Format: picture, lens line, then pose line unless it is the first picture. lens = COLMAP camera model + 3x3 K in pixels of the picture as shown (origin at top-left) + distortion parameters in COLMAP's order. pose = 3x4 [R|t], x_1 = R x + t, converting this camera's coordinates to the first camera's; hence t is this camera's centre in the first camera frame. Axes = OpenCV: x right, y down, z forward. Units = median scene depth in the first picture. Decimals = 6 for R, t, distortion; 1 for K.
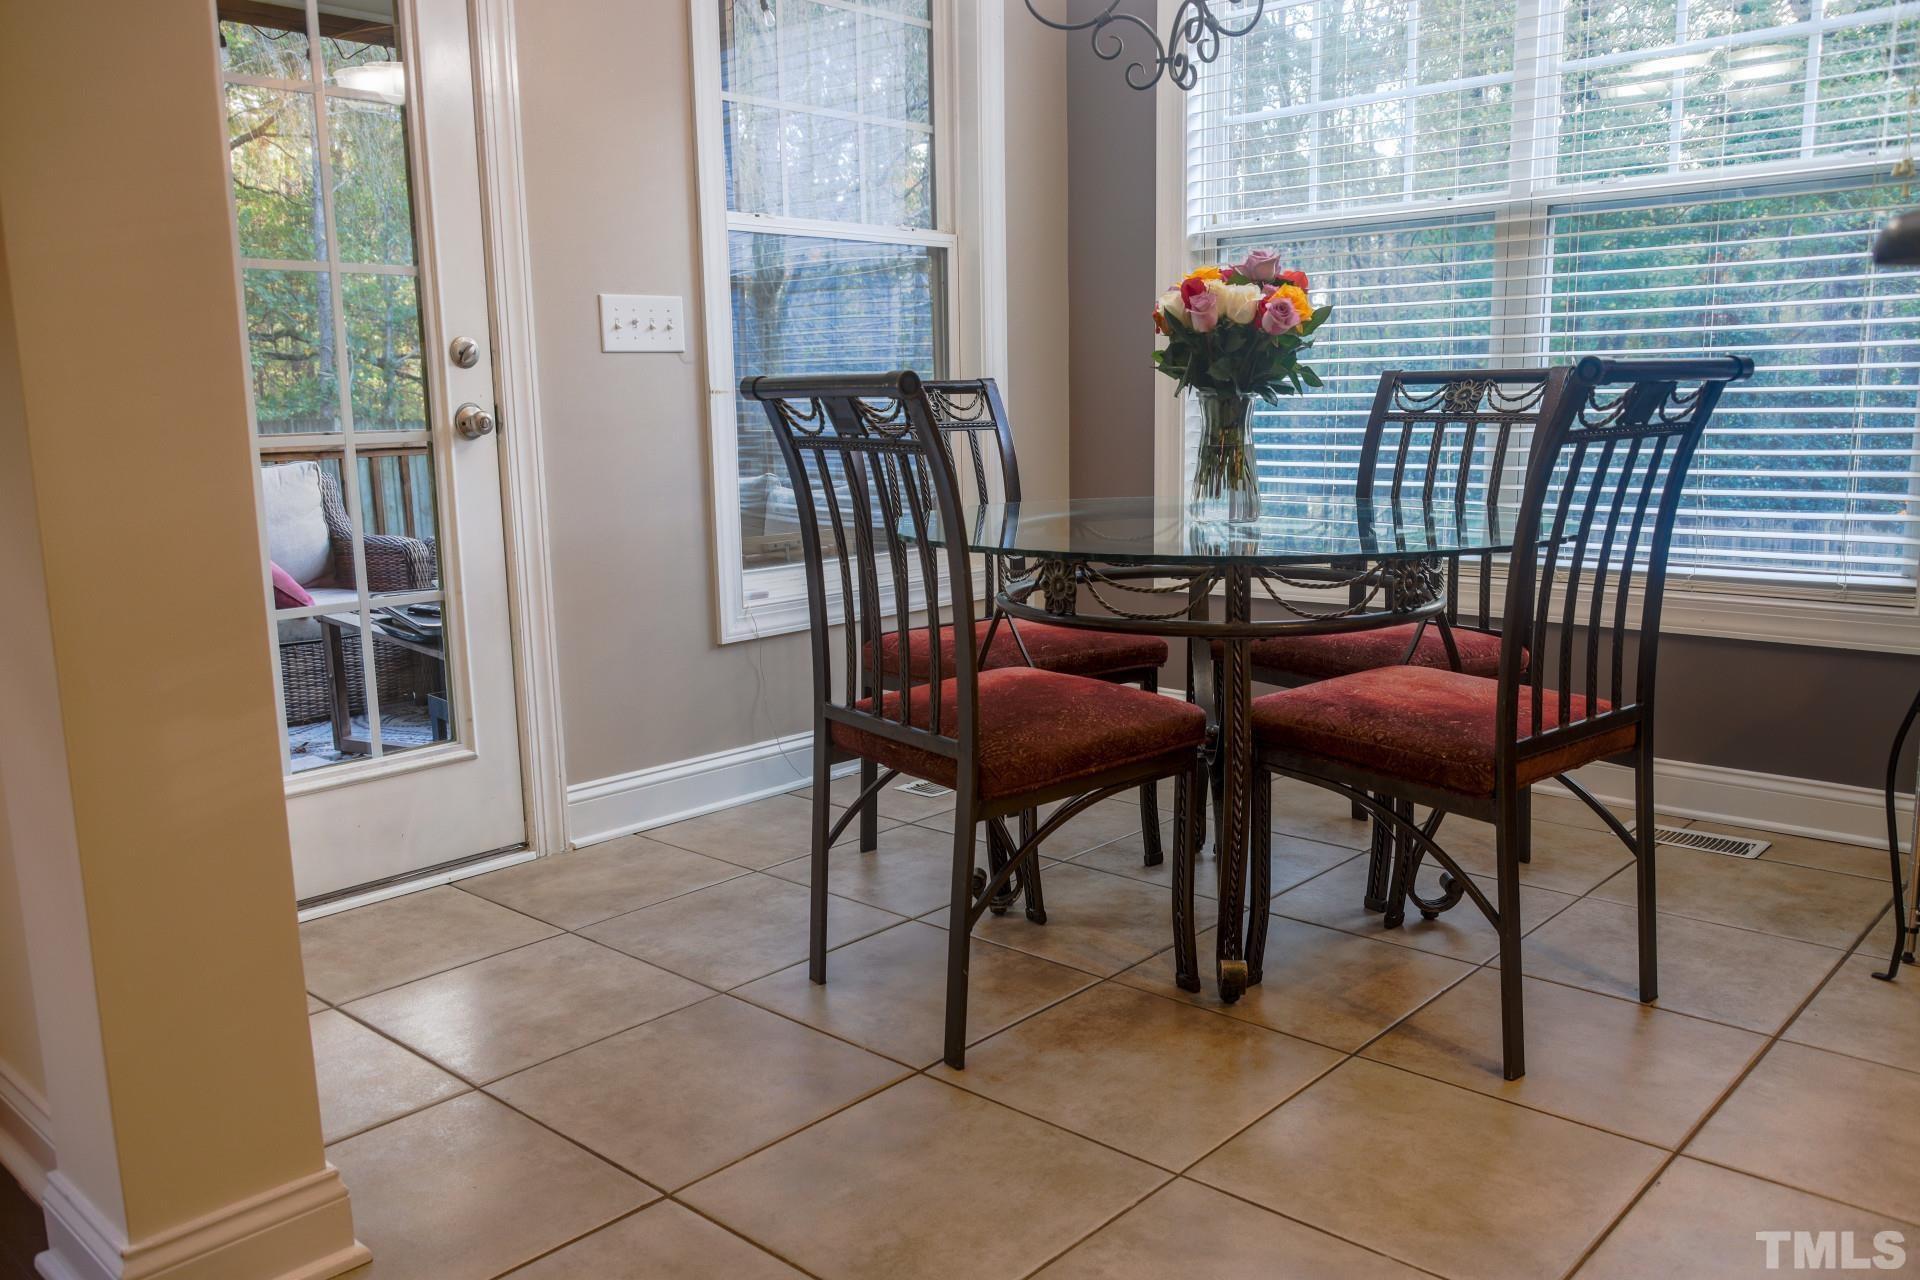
lens RADIAL K [[1498.2, 0, 966.7], [0, 1498.2, 639.7], [0, 0, 1]] dist [-0.002735, -0.010125]
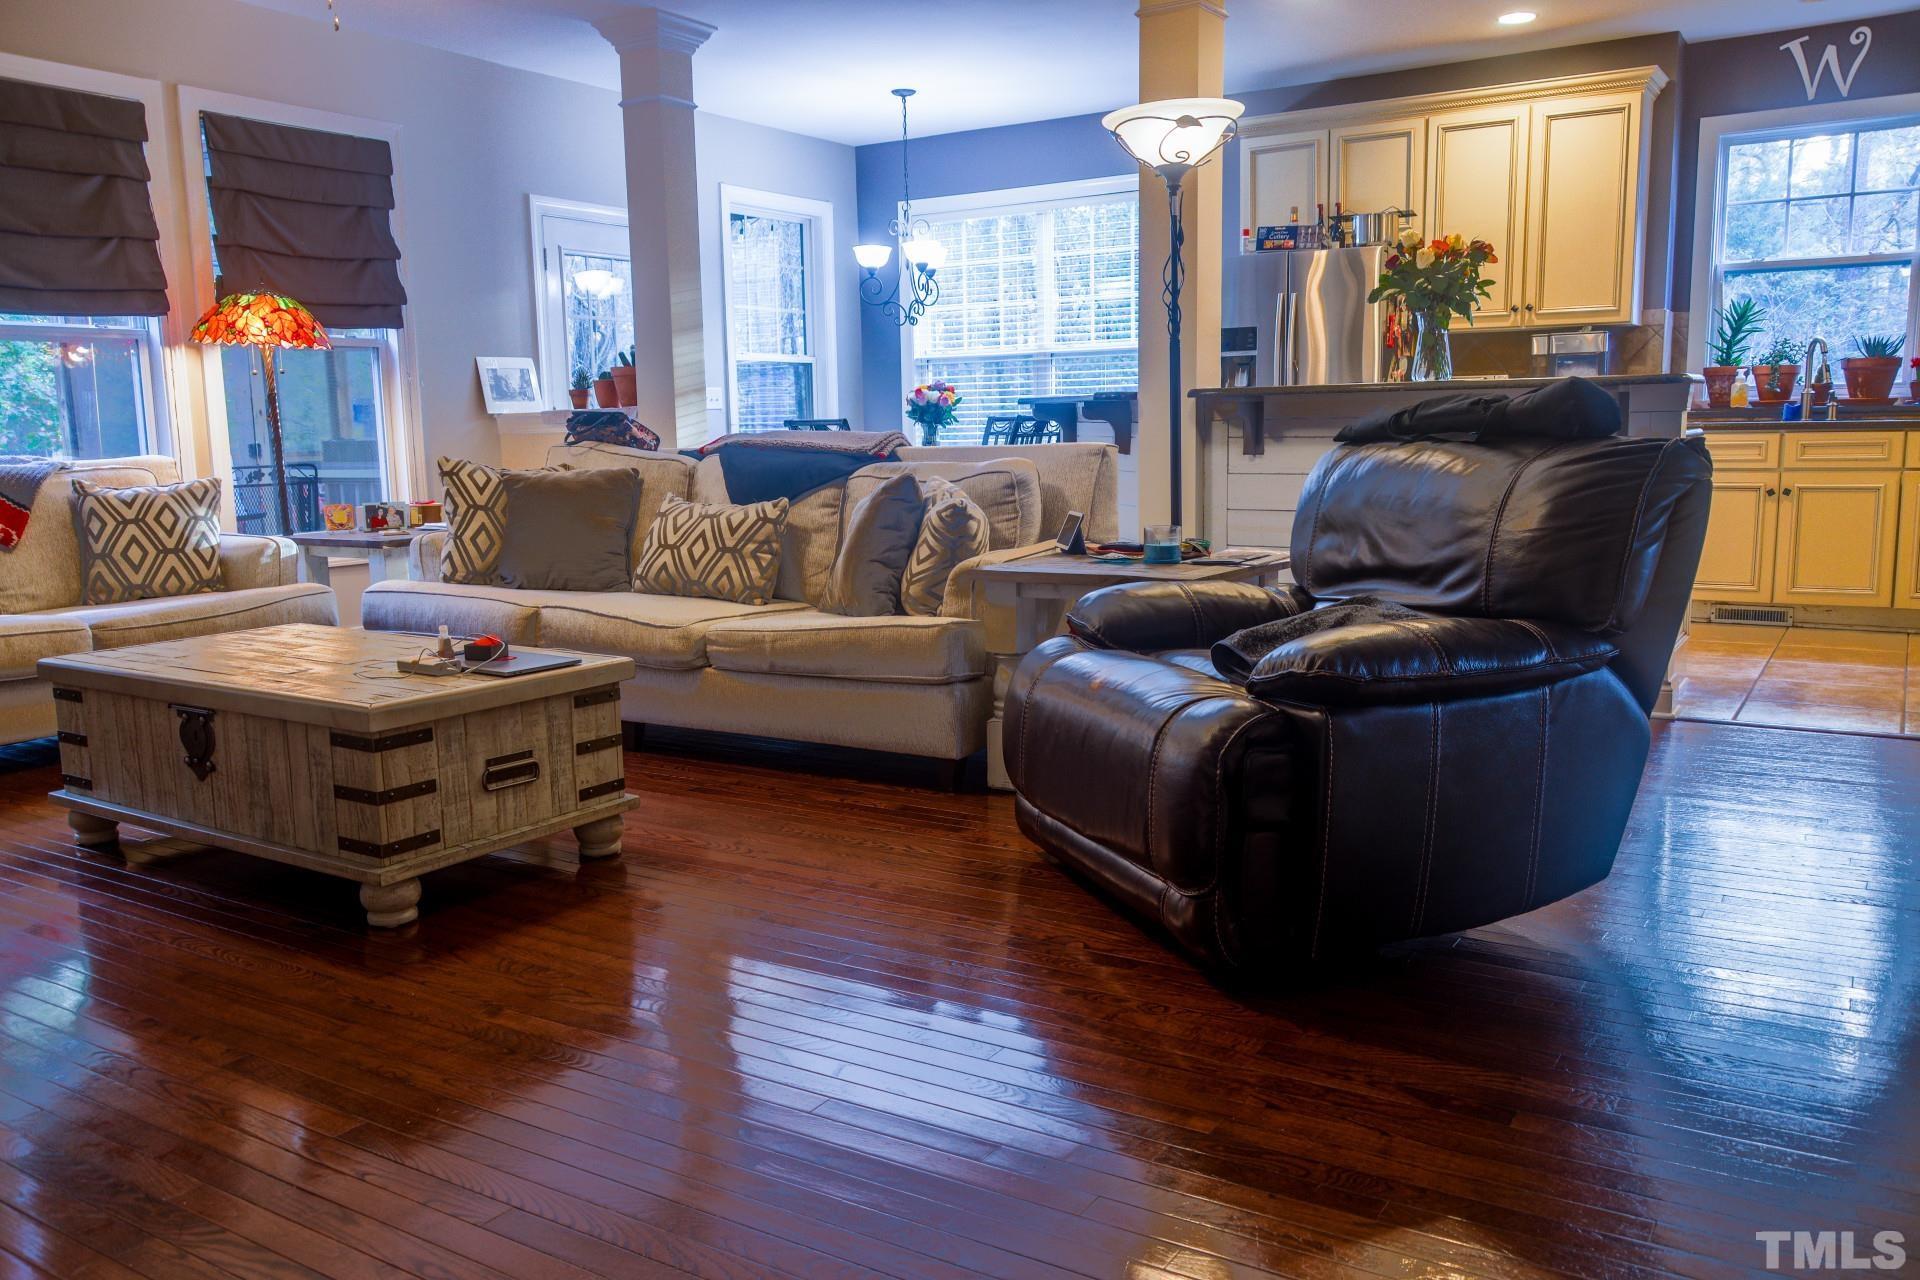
lens RADIAL K [[1498.2, 0, 954.0], [0, 1498.2, 637.5], [0, 0, 1]] dist [-0.002735, -0.010125]
pose [[0.985230, -0.026398, 0.169190, -0.291334], [0.030802, 0.999250, -0.023453, 0.324275], [-0.168444, 0.028318, 0.985304, -1.901958]]
